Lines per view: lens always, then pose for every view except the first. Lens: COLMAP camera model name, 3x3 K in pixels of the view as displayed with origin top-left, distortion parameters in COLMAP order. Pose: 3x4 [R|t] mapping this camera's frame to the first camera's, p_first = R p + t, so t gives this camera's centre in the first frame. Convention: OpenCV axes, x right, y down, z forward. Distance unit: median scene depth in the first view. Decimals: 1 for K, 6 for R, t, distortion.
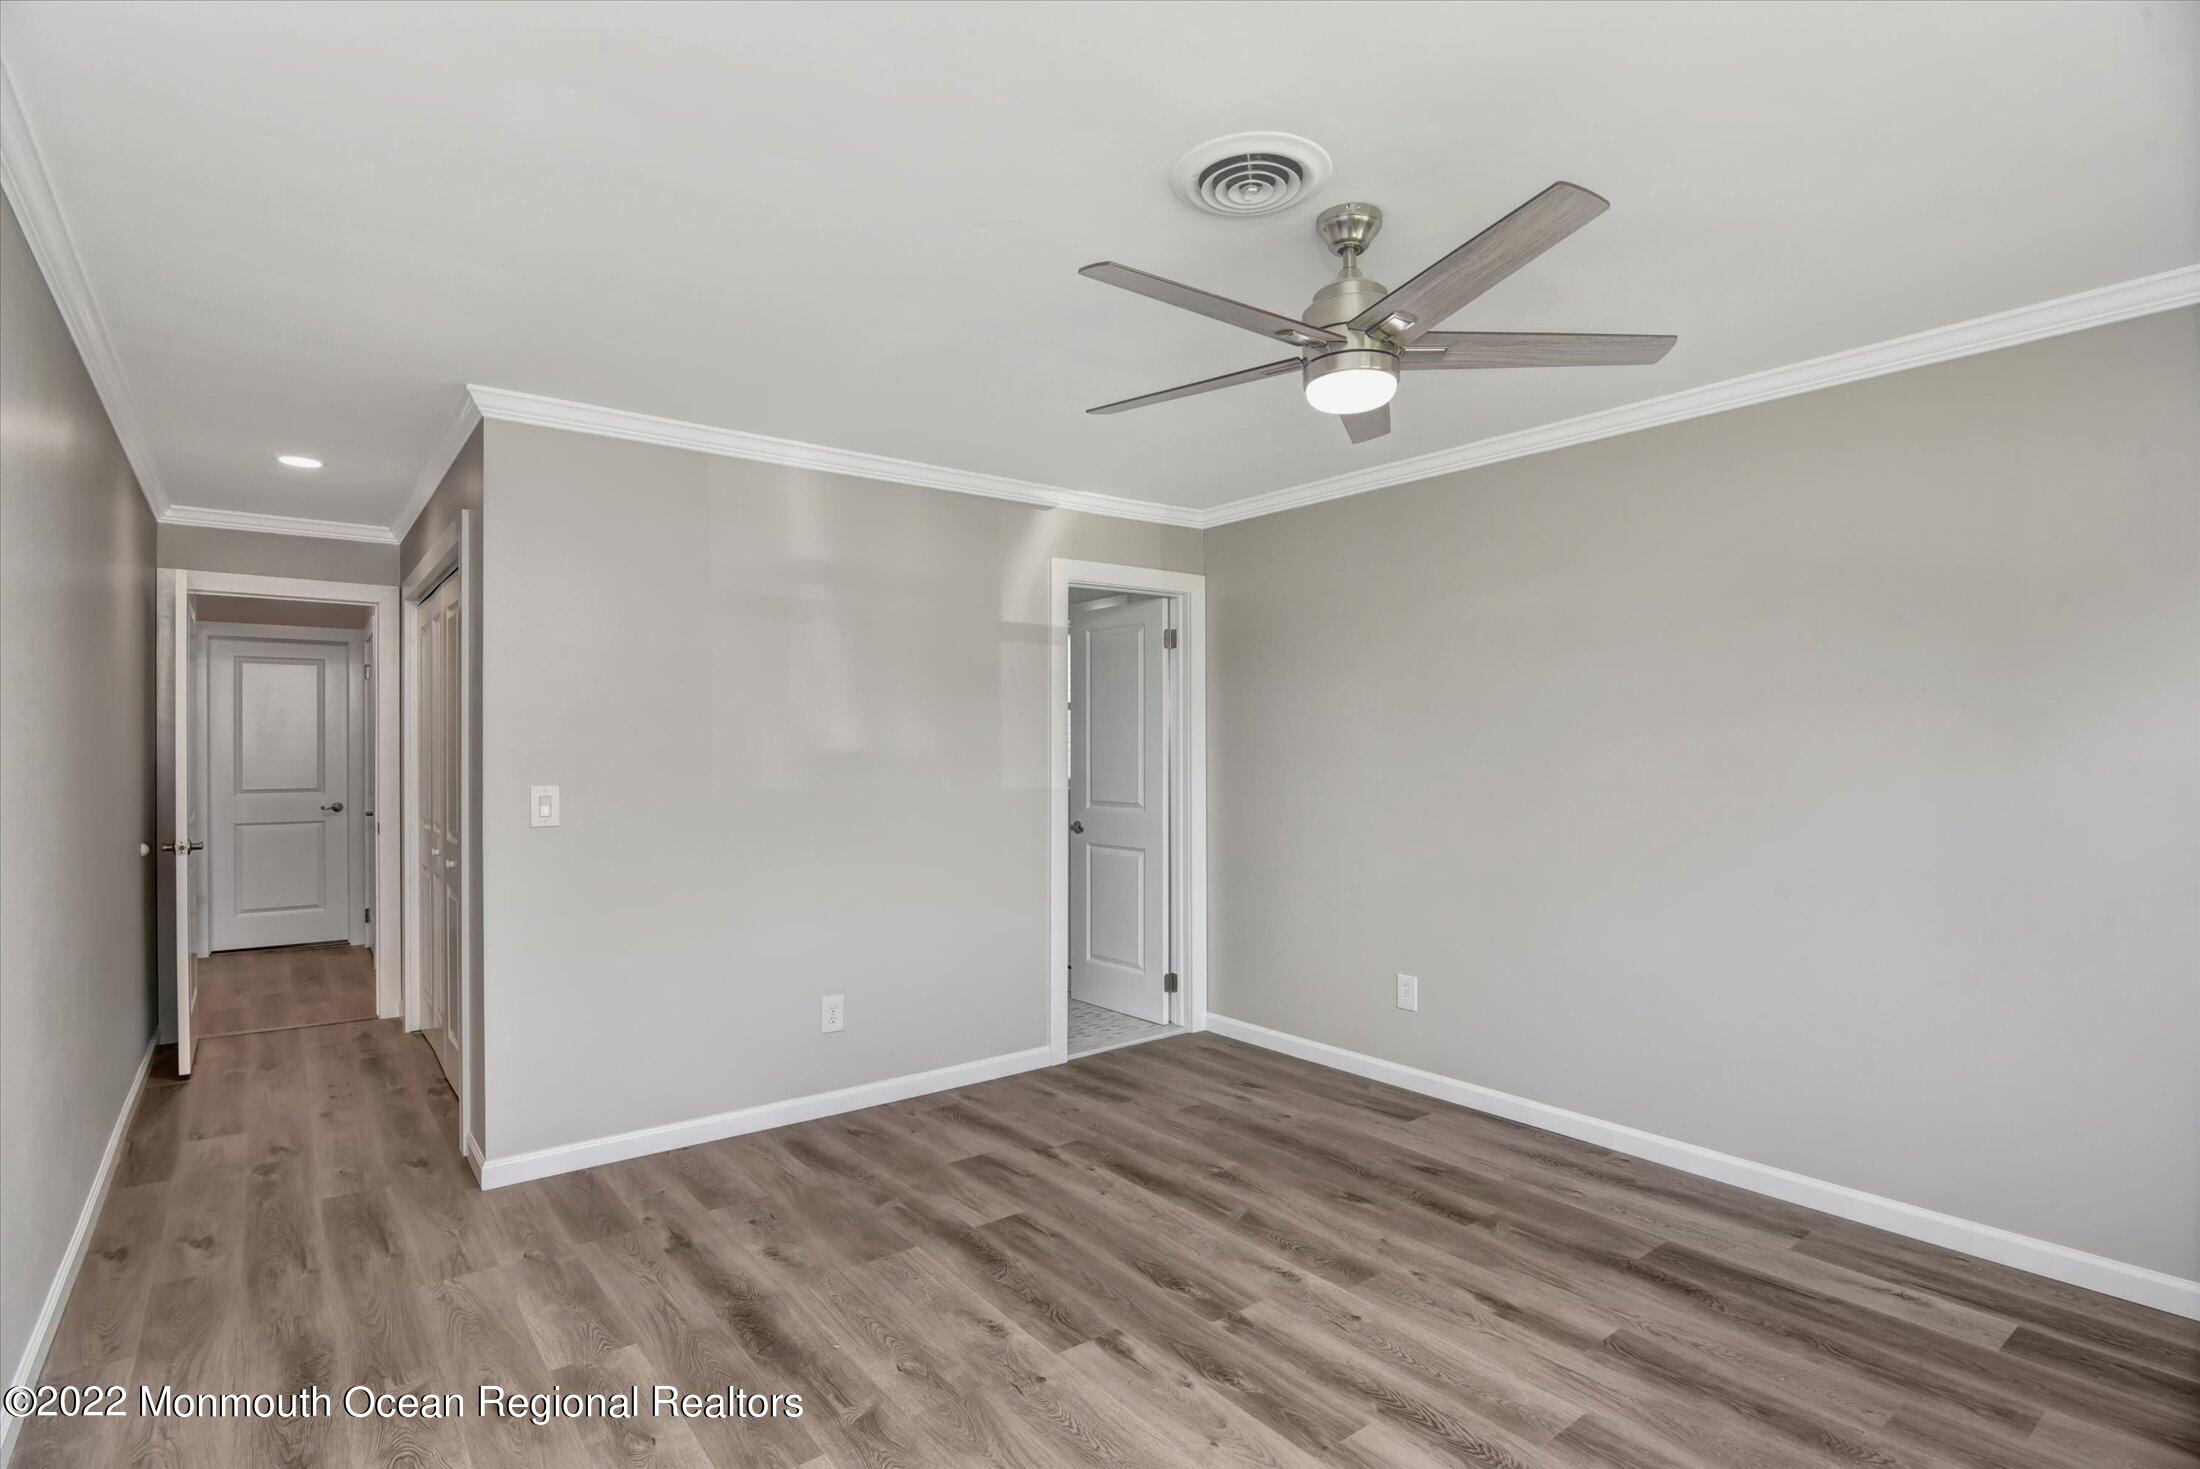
lens RADIAL K [[1081.8, 0, 1096.6], [0, 1081.8, 744.8], [0, 0, 1]] dist [-0.016376, -0.000821]
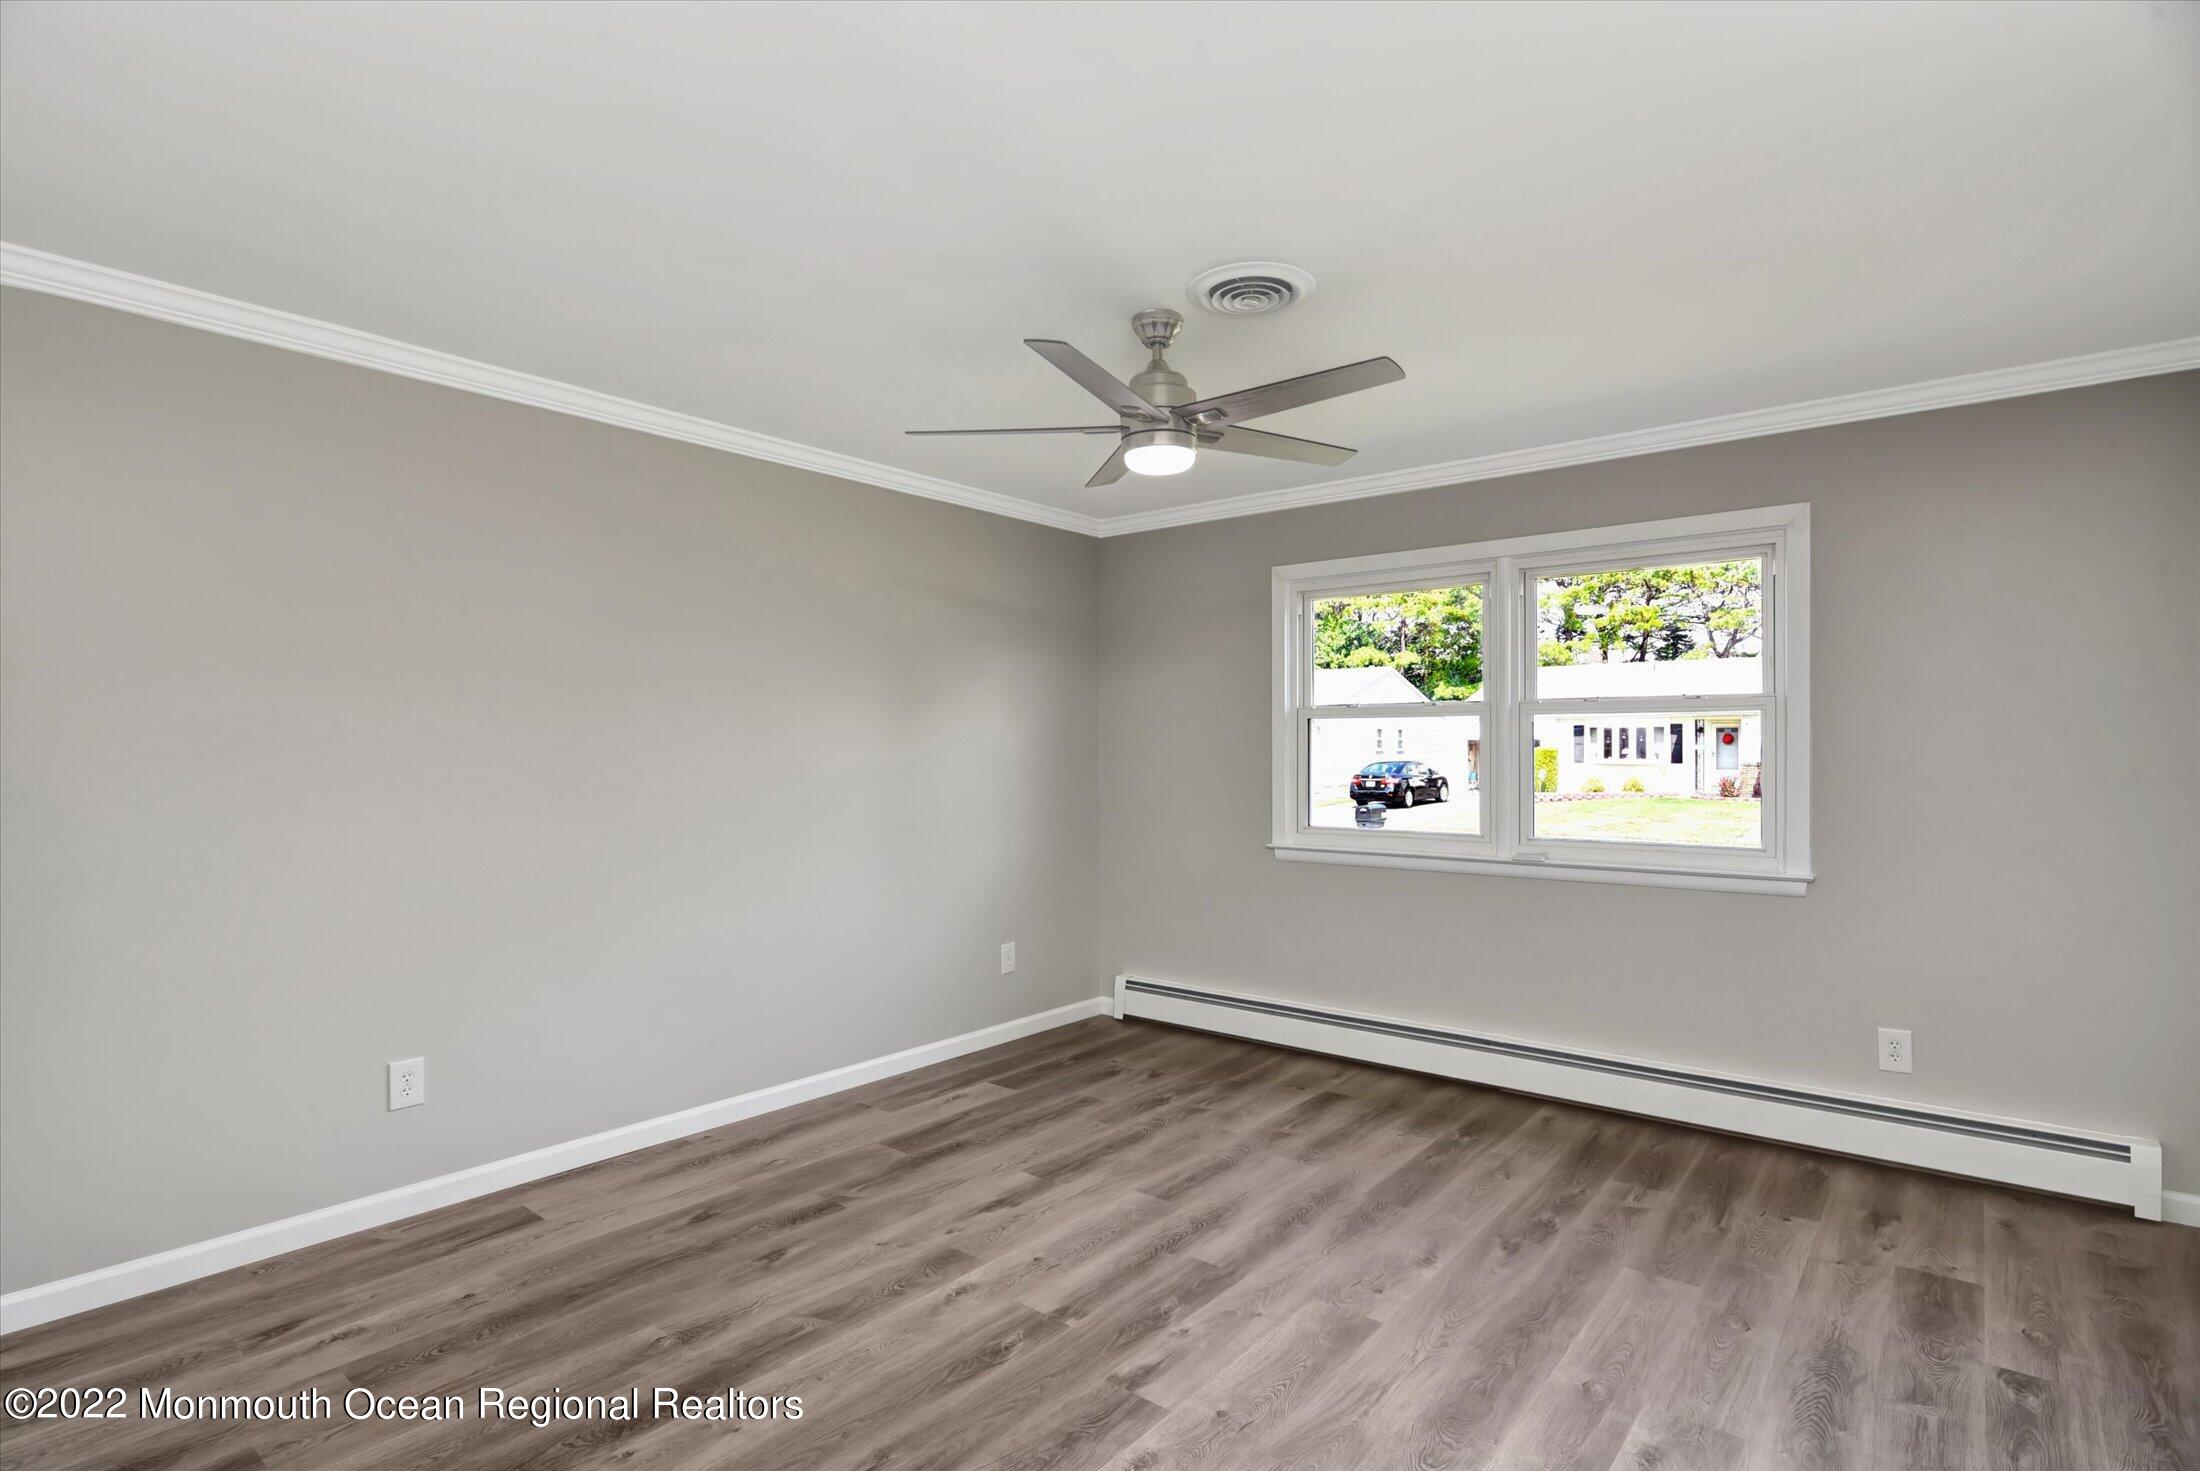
lens RADIAL K [[1081.8, 0, 1096.6], [0, 1081.8, 745.8], [0, 0, 1]] dist [-0.016376, -0.000821]
pose [[-0.222519, 0.004755, 0.974917, -0.759460], [-0.003551, 0.999978, -0.005687, 0.012232], [-0.974922, -0.004727, -0.222497, 1.062717]]
